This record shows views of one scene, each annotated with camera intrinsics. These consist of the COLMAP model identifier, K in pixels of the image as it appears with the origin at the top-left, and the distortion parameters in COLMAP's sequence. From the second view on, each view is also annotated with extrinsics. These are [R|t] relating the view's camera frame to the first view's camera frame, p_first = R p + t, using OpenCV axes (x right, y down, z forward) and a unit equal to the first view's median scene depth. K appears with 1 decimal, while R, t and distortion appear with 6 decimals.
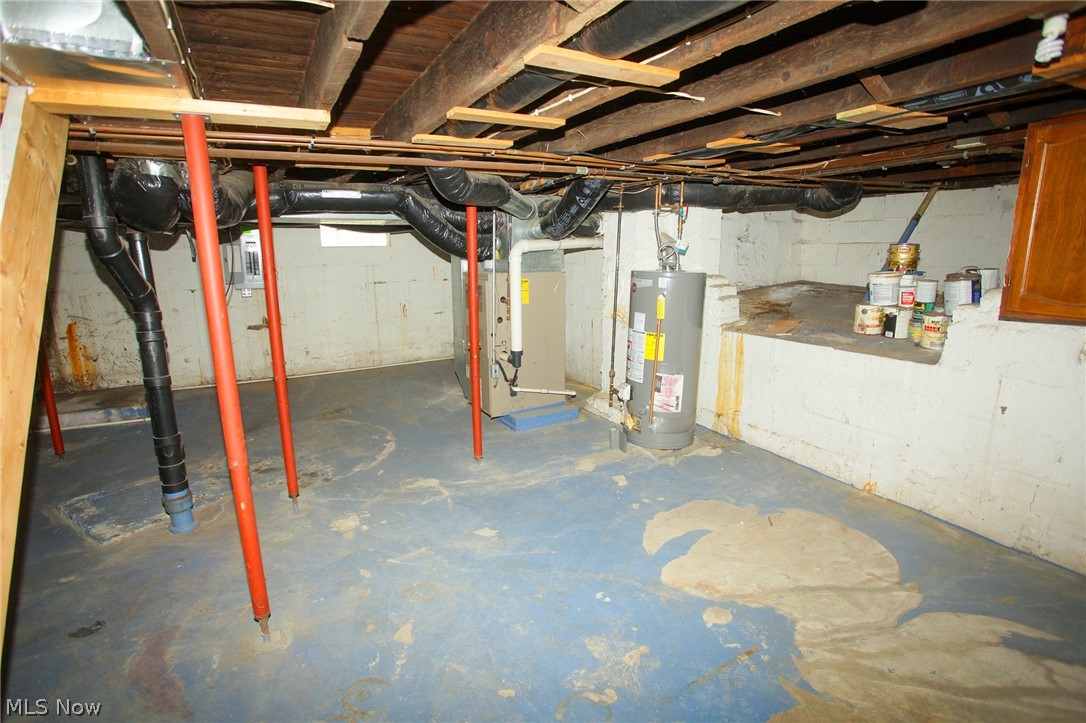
lens RADIAL K [[527.3, 0, 547.5], [0, 527.3, 357.7], [0, 0, 1]] dist [-0.071536, 0.025910]
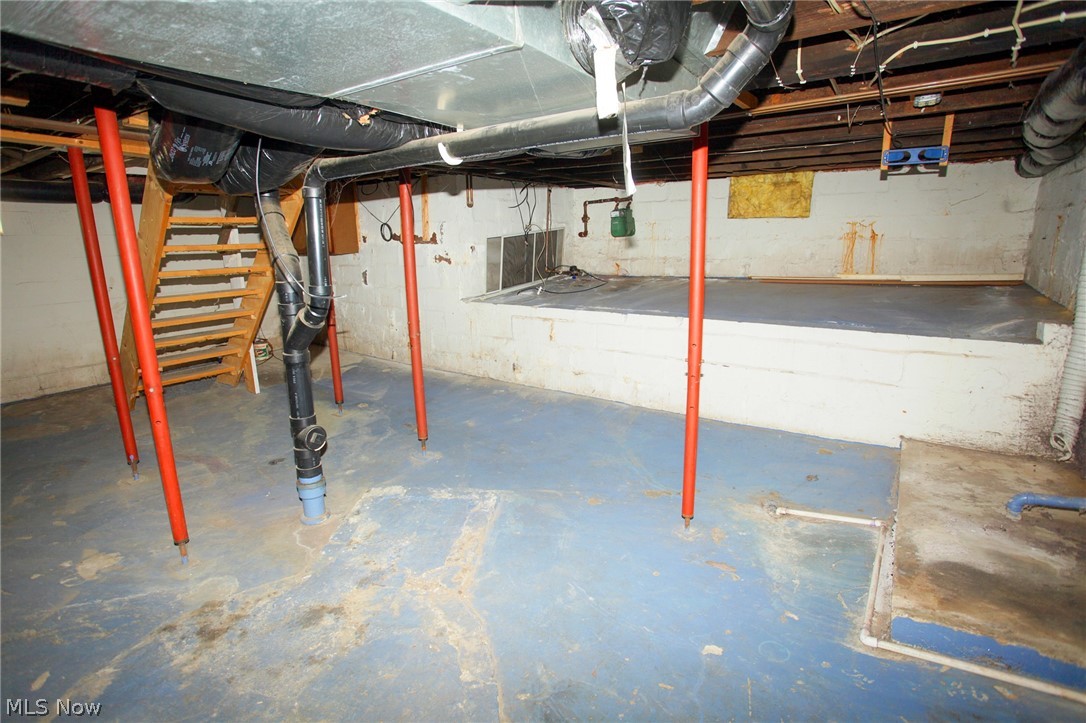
lens RADIAL K [[527.3, 0, 547.5], [0, 527.3, 357.7], [0, 0, 1]] dist [-0.071536, 0.025910]
pose [[-0.891292, 0.118333, -0.437718, -0.665617], [-0.069934, 0.917920, 0.390553, -0.308610], [0.448005, 0.378708, -0.809859, 1.721215]]
